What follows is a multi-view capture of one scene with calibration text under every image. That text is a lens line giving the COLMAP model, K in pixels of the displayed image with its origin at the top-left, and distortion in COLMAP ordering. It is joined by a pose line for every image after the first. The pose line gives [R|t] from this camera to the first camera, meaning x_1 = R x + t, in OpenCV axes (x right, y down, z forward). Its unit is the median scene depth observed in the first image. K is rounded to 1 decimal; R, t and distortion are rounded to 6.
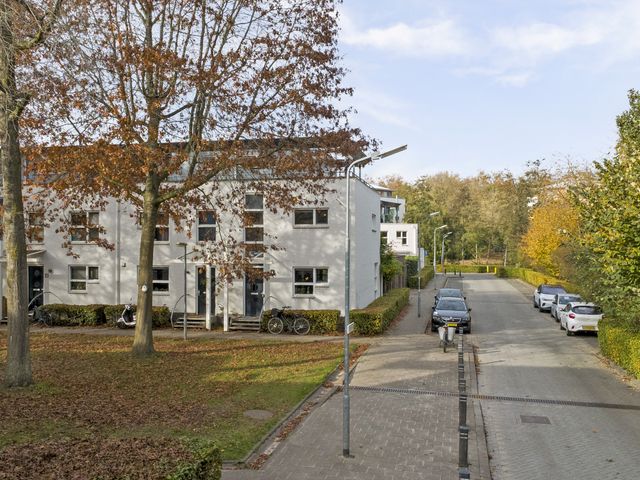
lens RADIAL K [[619.1, 0, 320.0], [0, 619.1, 240.0], [0, 0, 1]] dist [0.008617, 0.008498]
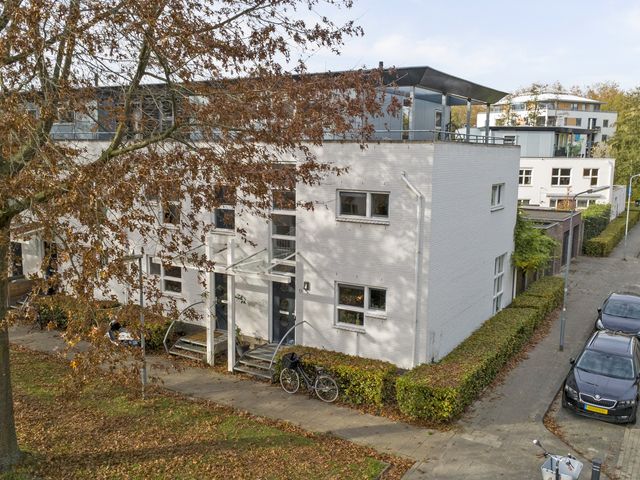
lens RADIAL K [[619.1, 0, 320.0], [0, 619.1, 240.0], [0, 0, 1]] dist [0.008617, 0.008498]
pose [[0.950060, 0.059782, -0.306289, 0.134192], [-0.014095, 0.988698, 0.149254, -0.093180], [0.311750, -0.137483, 0.940165, 0.400919]]
